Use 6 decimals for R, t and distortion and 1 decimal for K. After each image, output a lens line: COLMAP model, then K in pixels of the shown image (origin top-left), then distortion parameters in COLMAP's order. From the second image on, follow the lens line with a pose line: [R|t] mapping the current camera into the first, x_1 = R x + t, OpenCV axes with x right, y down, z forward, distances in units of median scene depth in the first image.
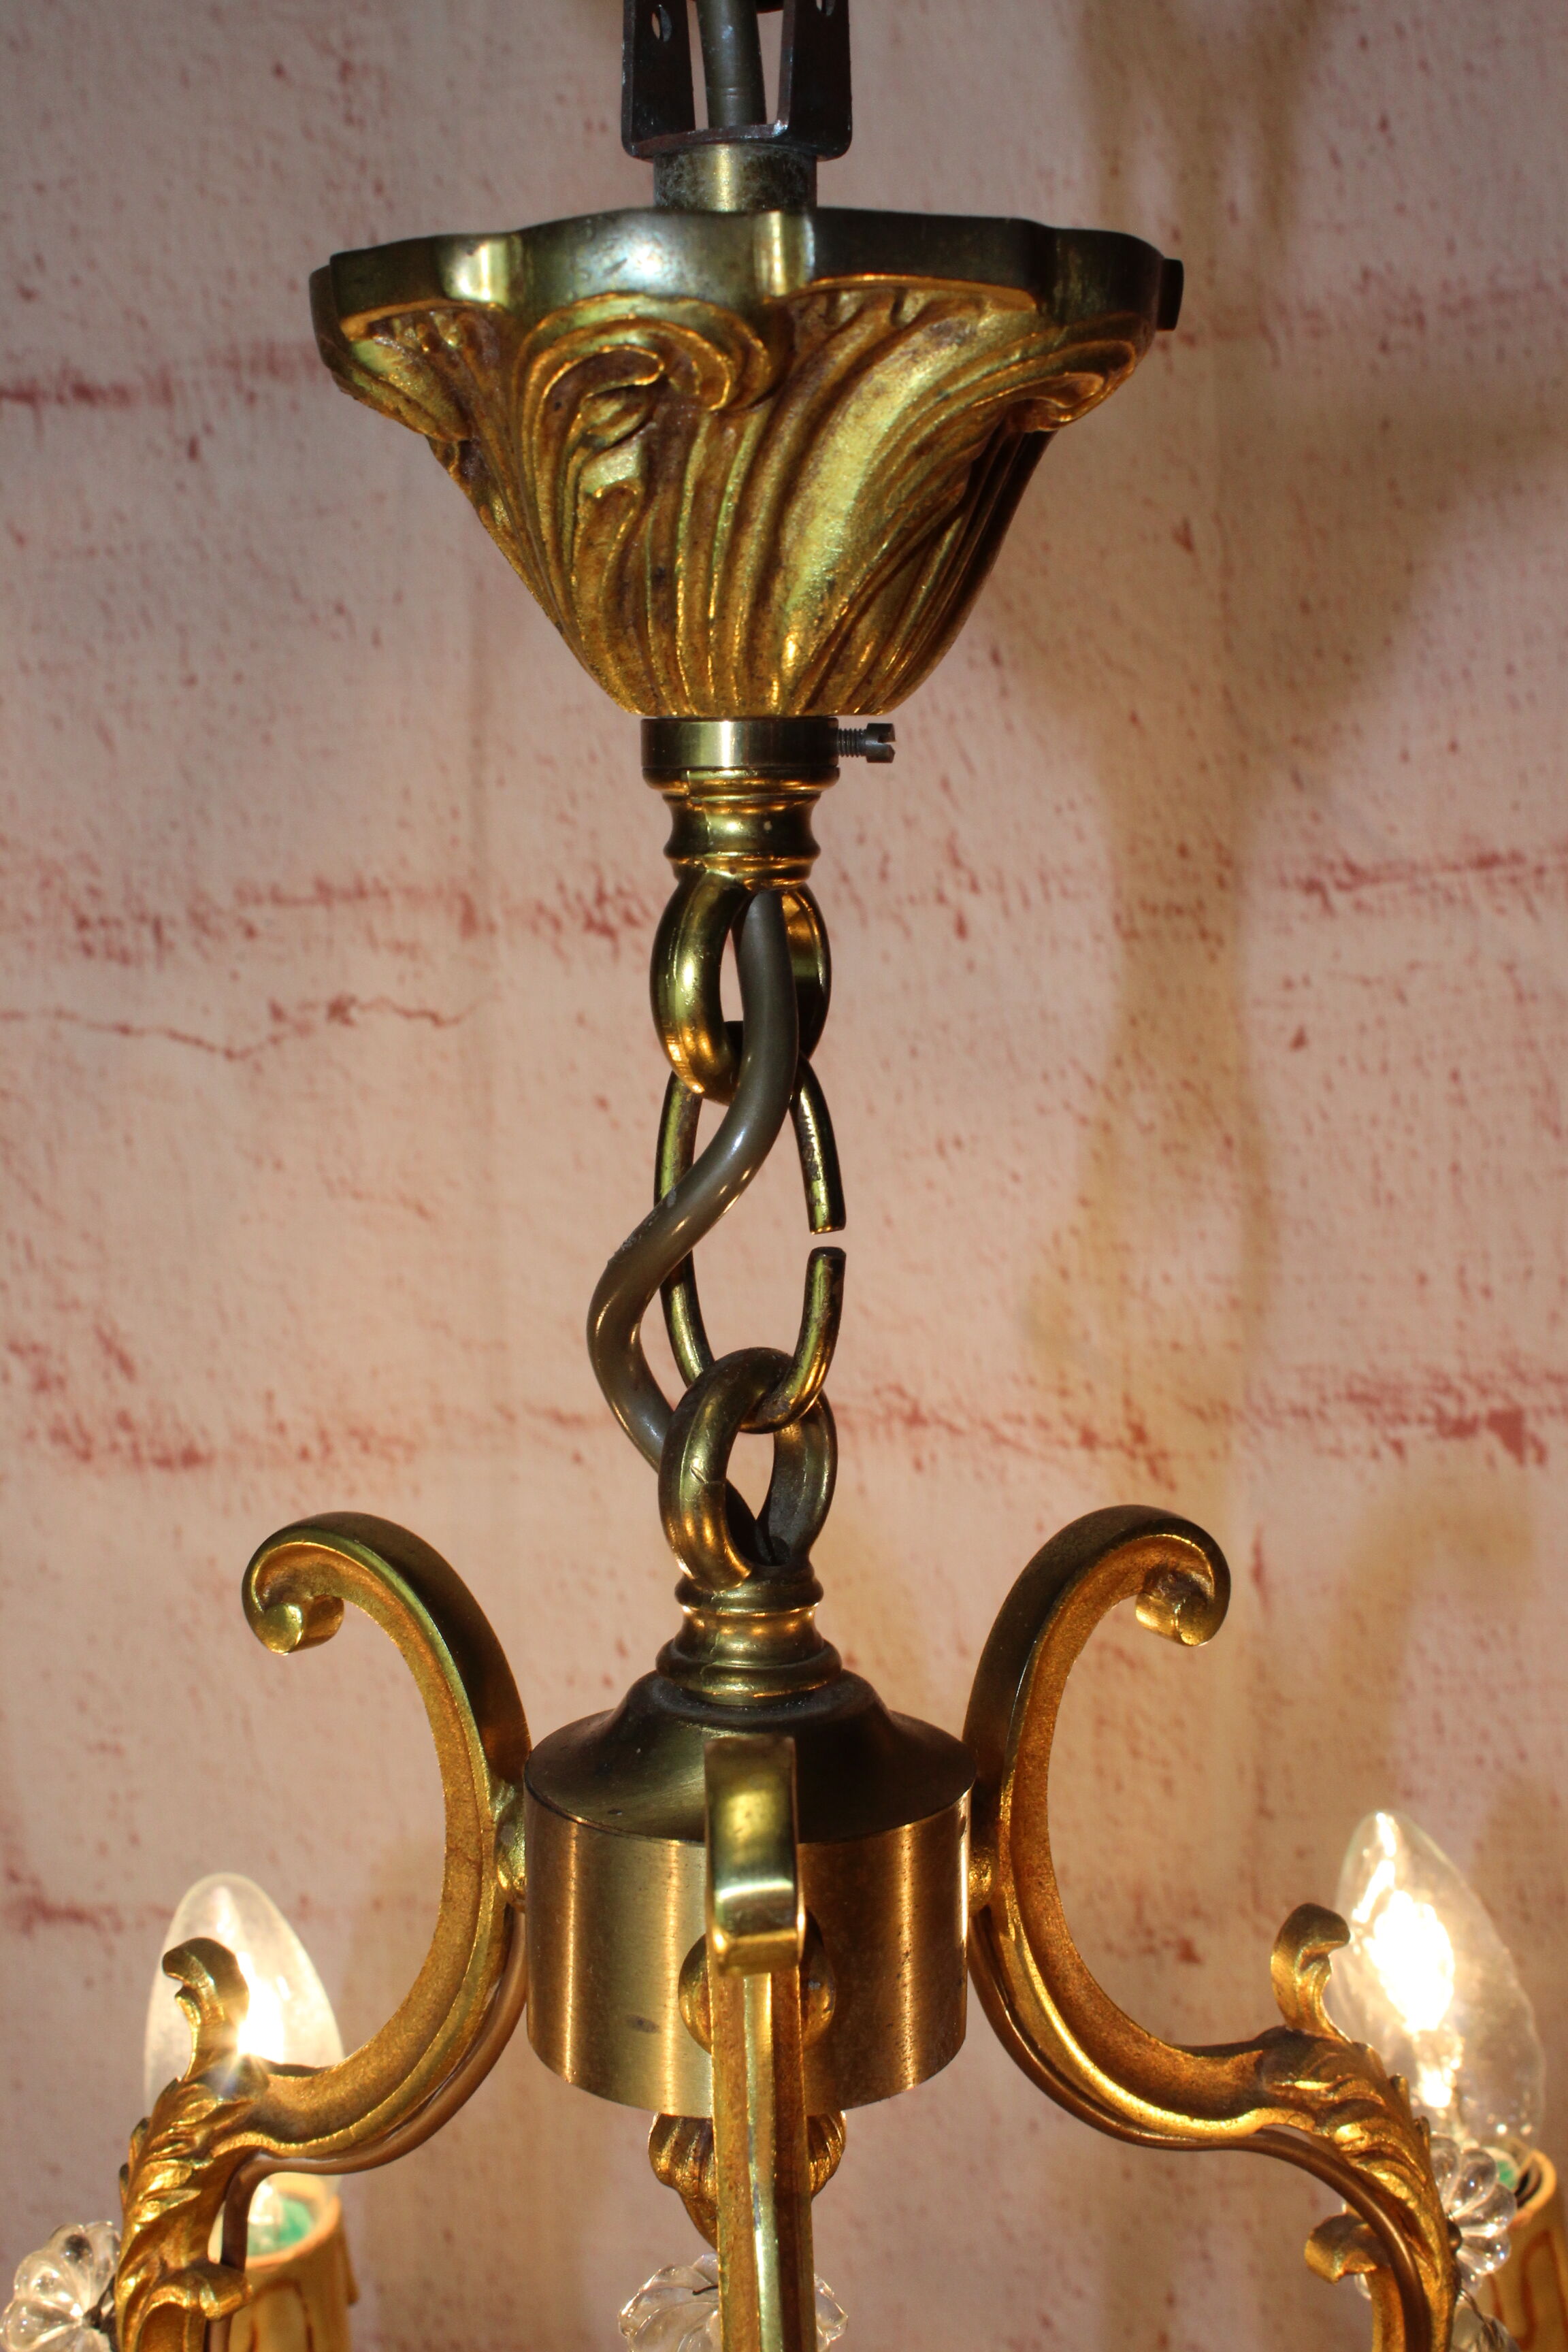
lens RADIAL K [[2829.3, 0, 784.0], [0, 2829.3, 1176.0], [0, 0, 1]] dist [-0.069096, 0.014049]
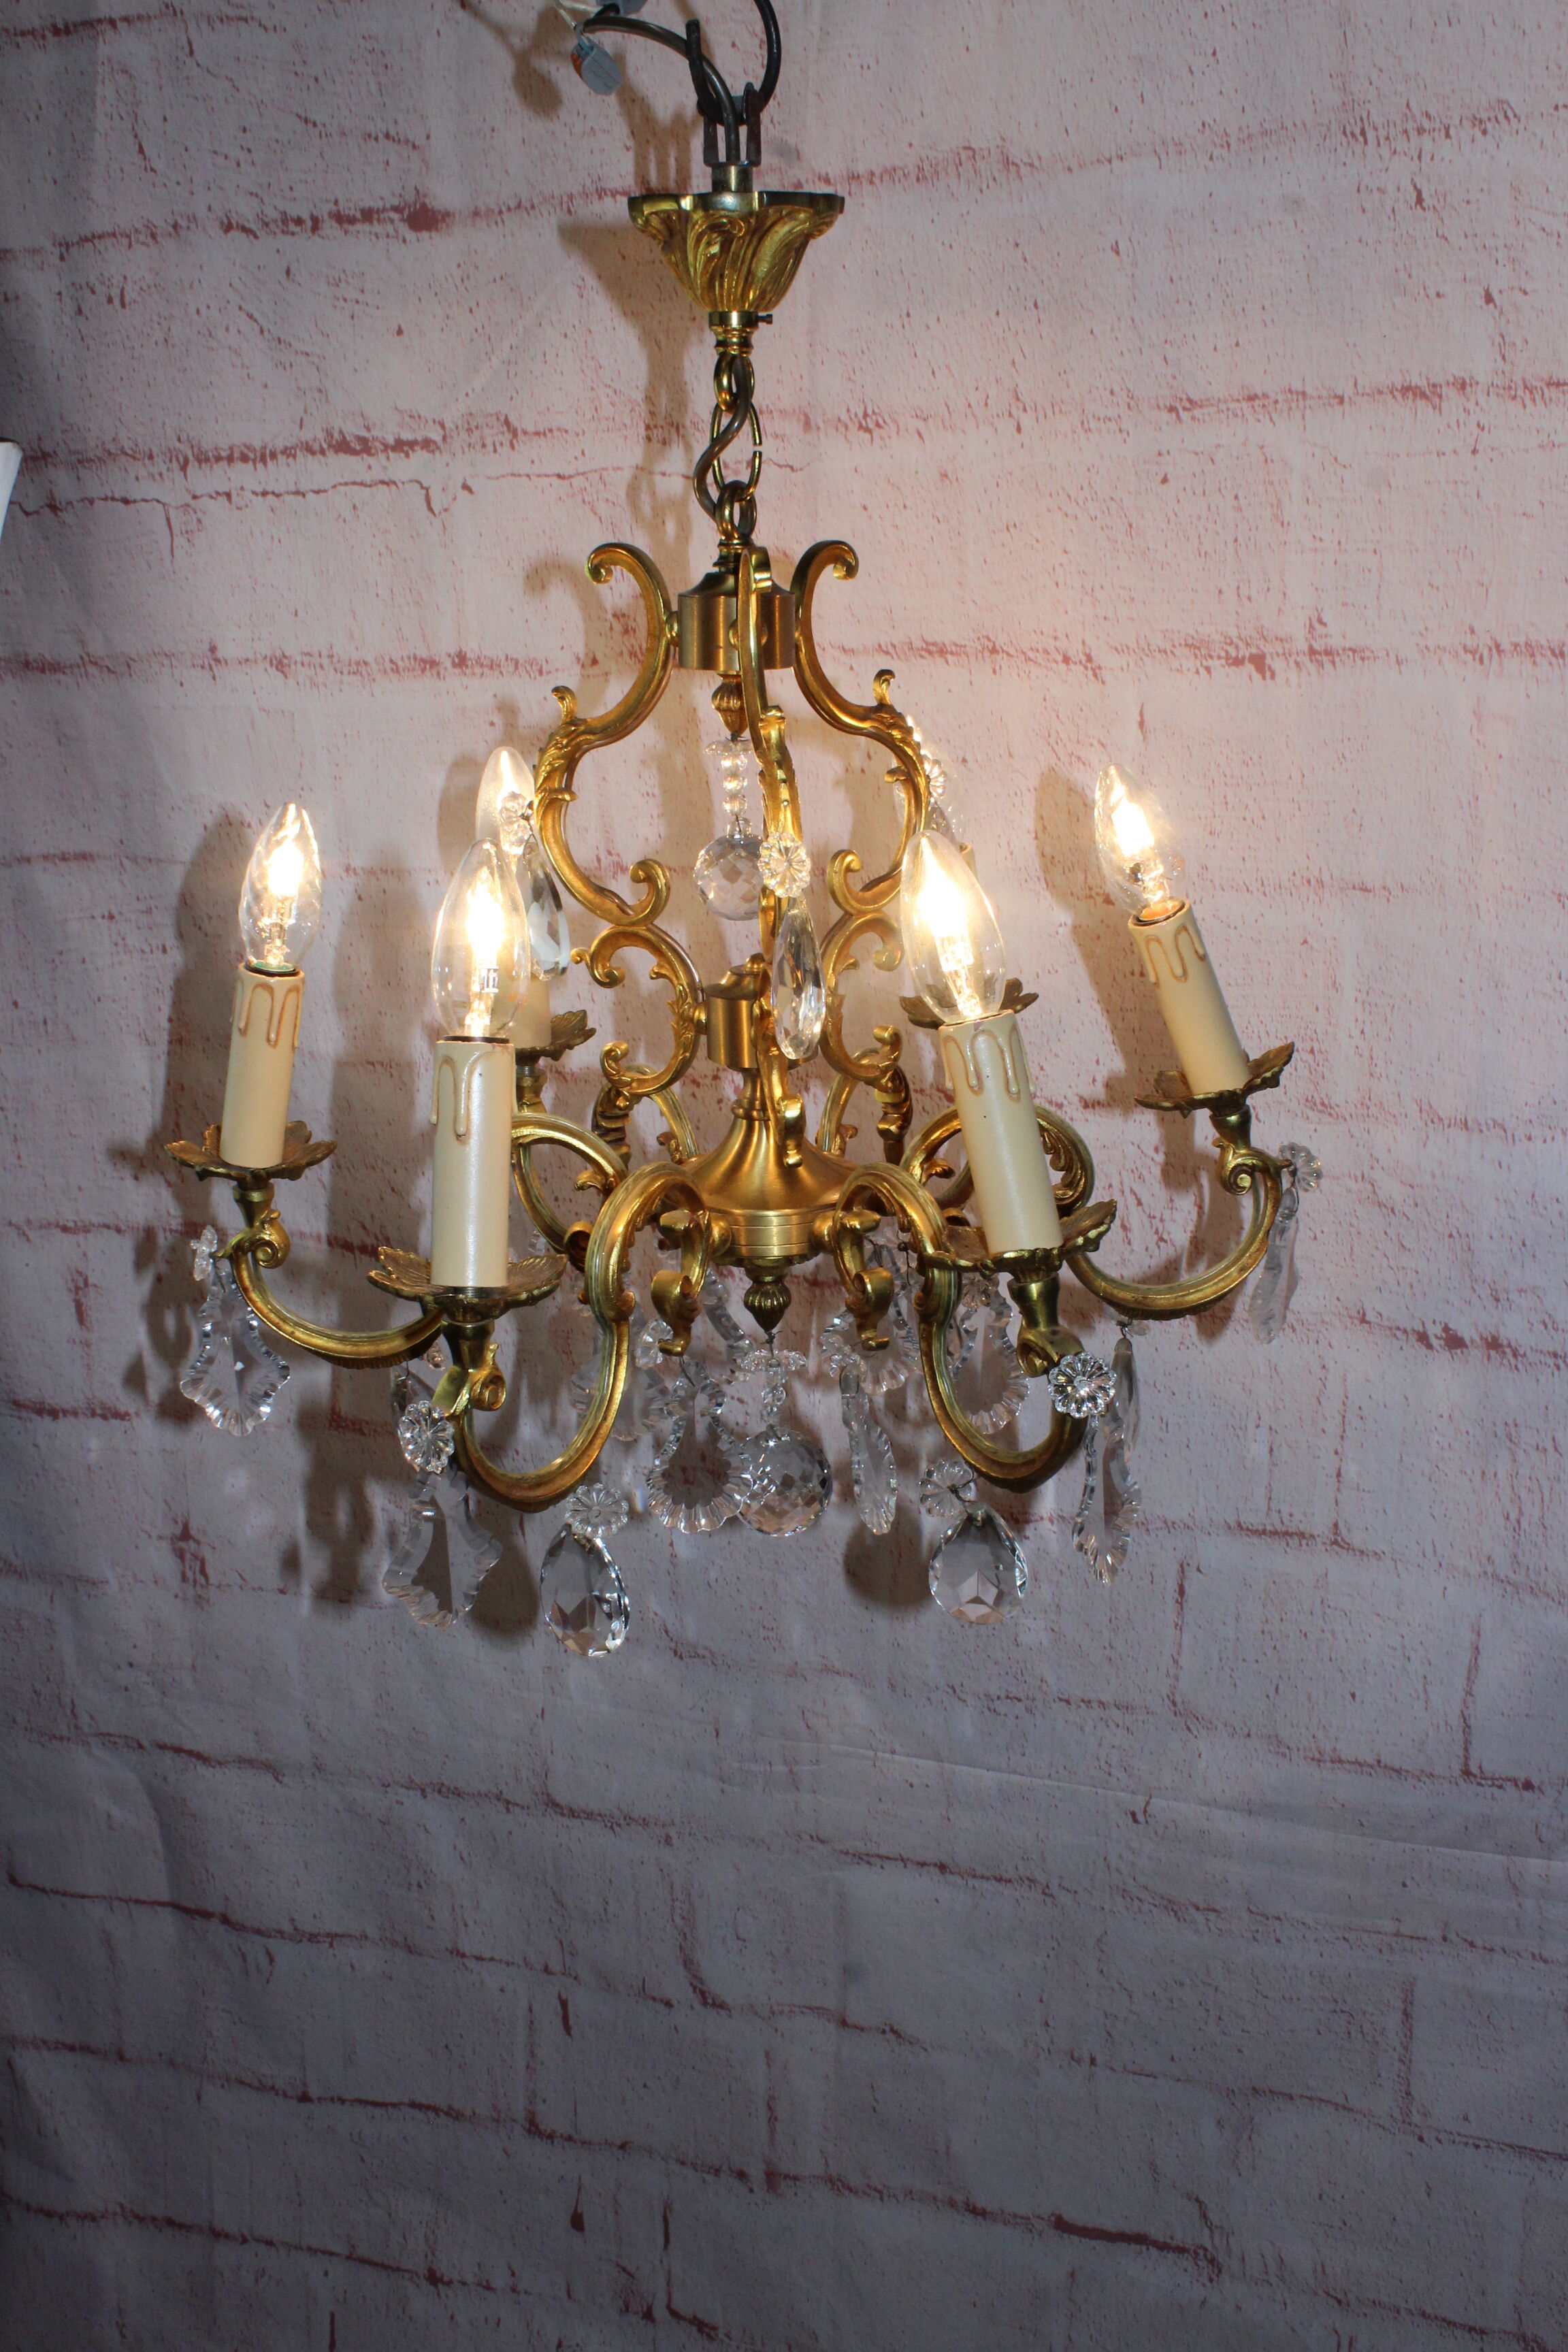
lens RADIAL K [[2344.1, 0, 784.0], [0, 2344.1, 1176.0], [0, 0, 1]] dist [-0.129091, 0.153815]
pose [[0.968926, 0.073904, -0.236053, 0.362006], [-0.034780, 0.985547, 0.165796, 0.201427], [0.244894, -0.152434, 0.957492, -0.909689]]
